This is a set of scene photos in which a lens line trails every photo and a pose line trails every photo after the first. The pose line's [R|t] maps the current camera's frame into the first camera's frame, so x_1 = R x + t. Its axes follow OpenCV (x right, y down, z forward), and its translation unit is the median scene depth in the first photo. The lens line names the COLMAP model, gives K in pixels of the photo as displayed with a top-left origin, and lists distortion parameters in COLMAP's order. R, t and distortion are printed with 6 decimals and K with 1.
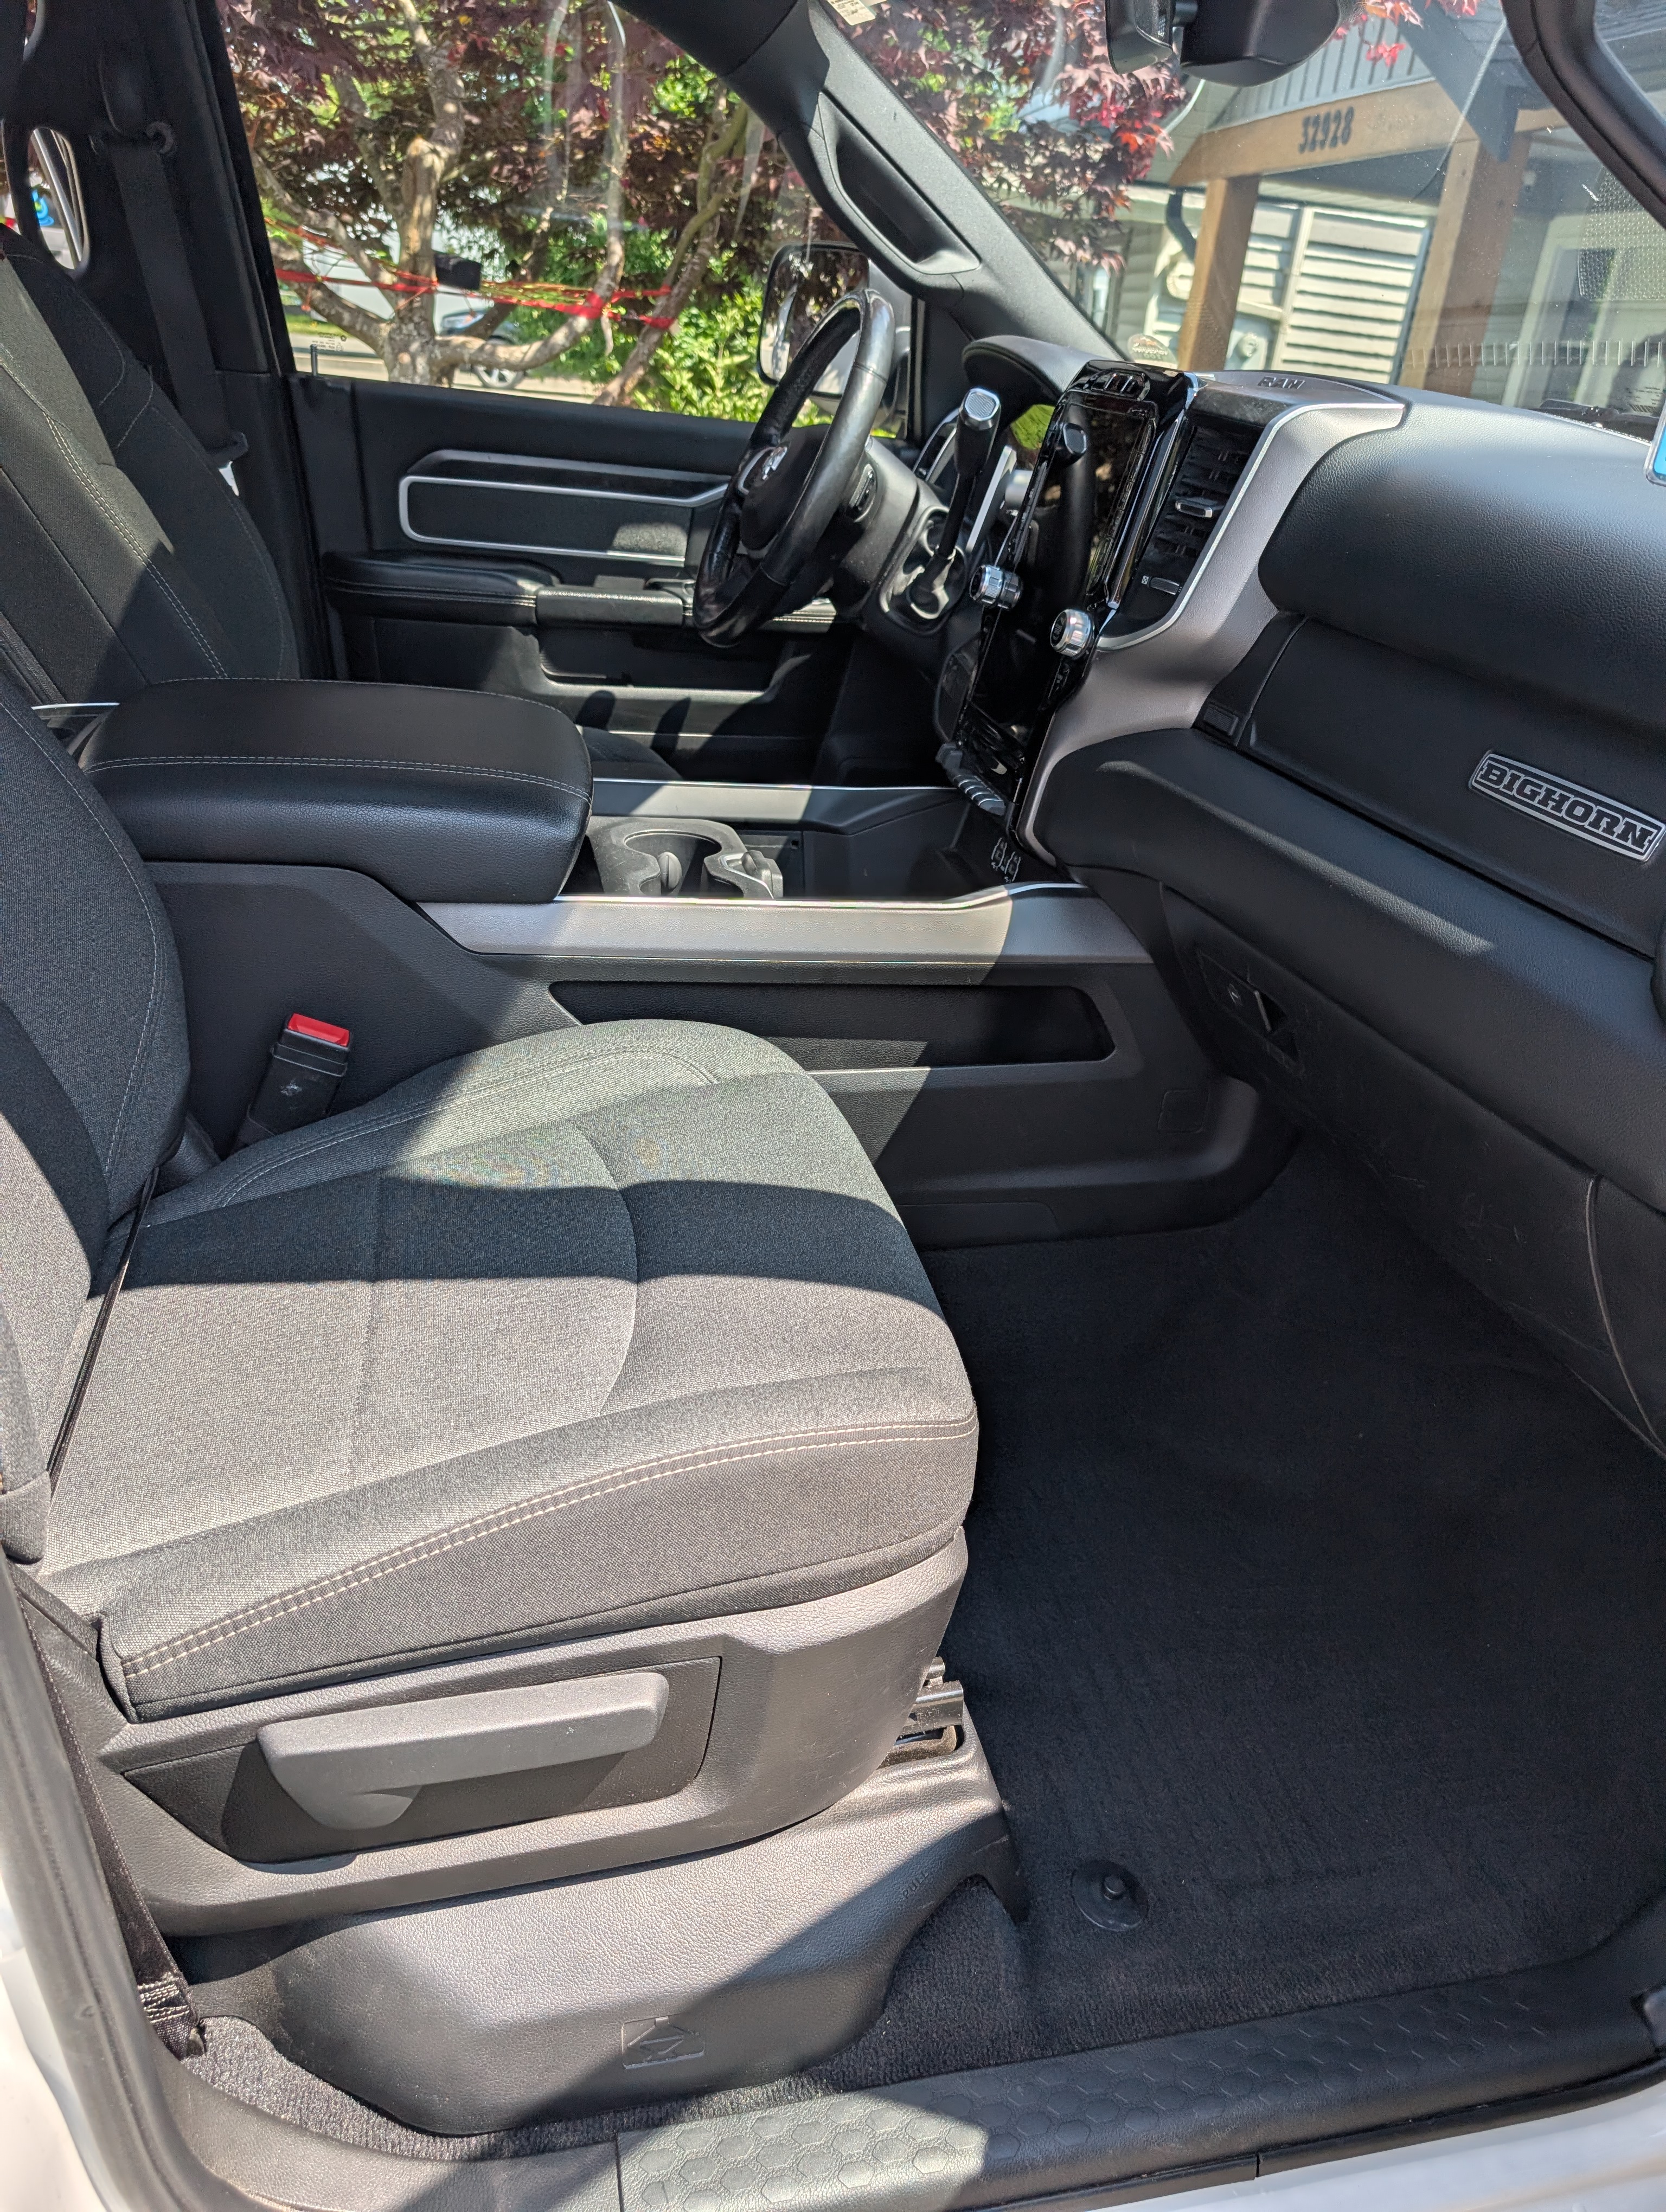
lens RADIAL K [[1615.9, 0, 833.0], [0, 1615.9, 1106.0], [0, 0, 1]] dist [0.001818, -0.008252]
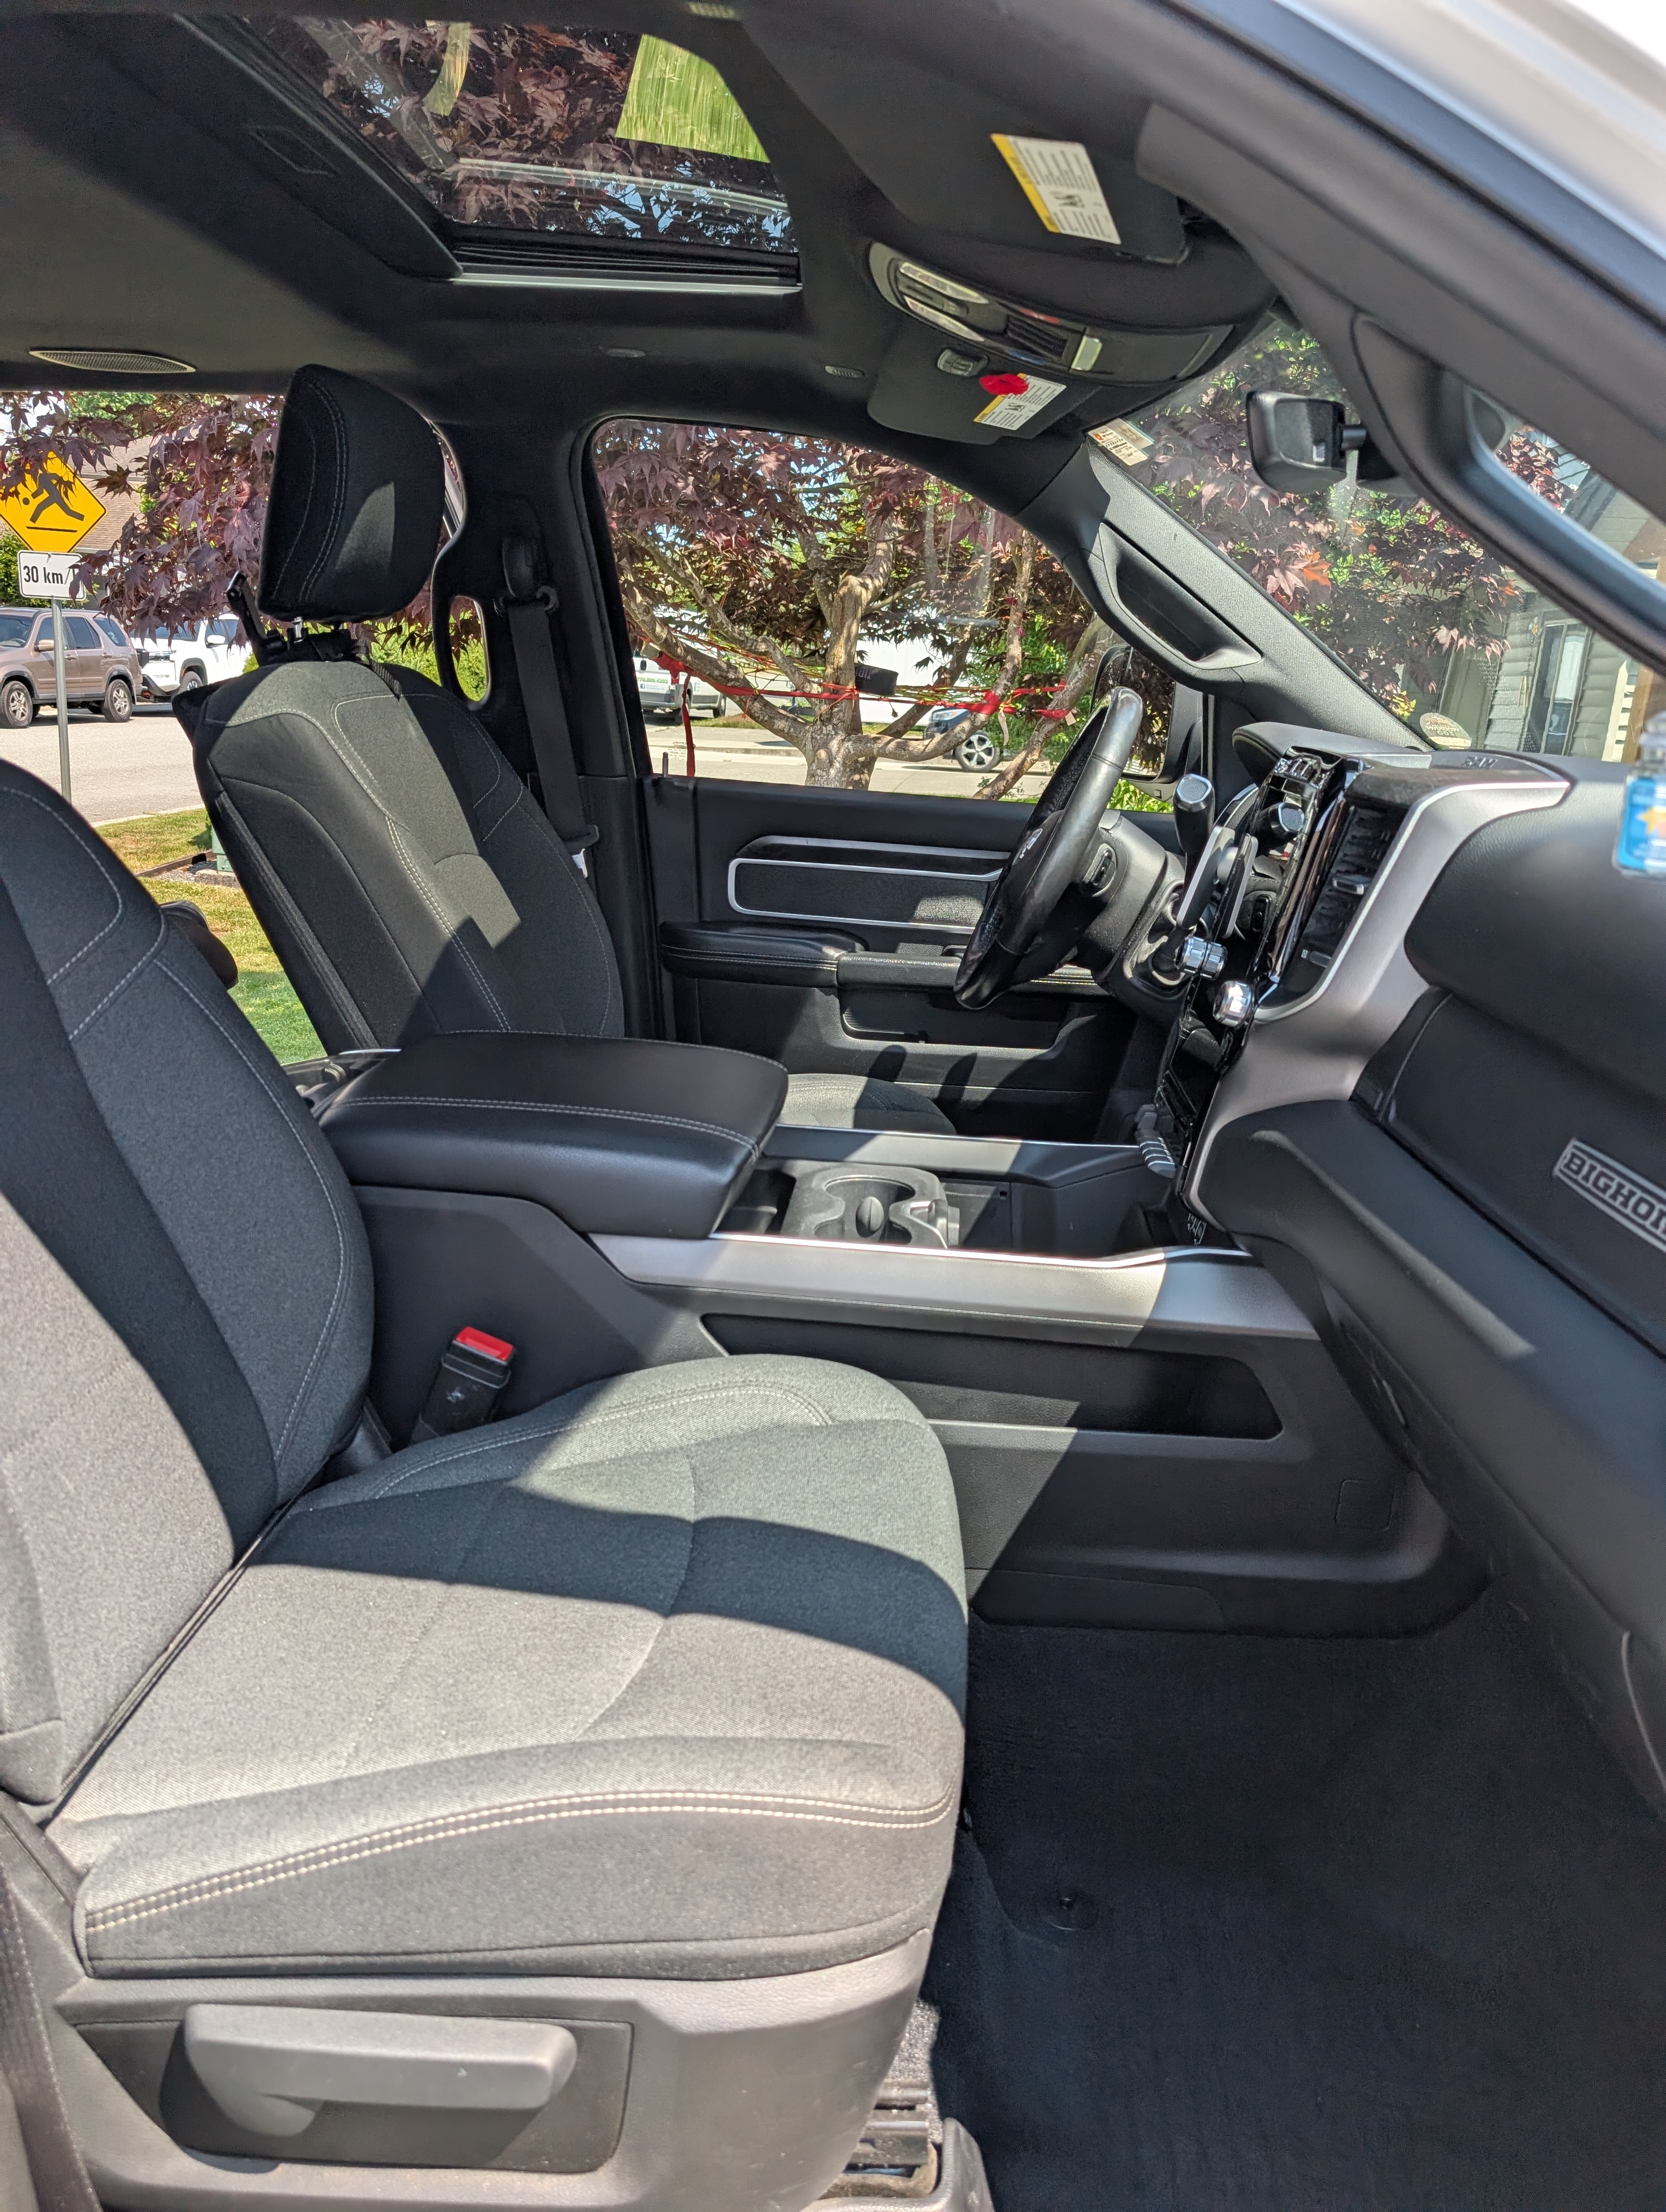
lens RADIAL K [[1590.1, 0, 820.1], [0, 1590.1, 1115.3], [0, 0, 1]] dist [0.026881, -0.030788]
pose [[0.953969, 0.033934, -0.297979, 0.197104], [-0.092953, 0.978105, -0.186198, -0.016445], [0.285136, 0.205325, 0.936237, 0.013056]]
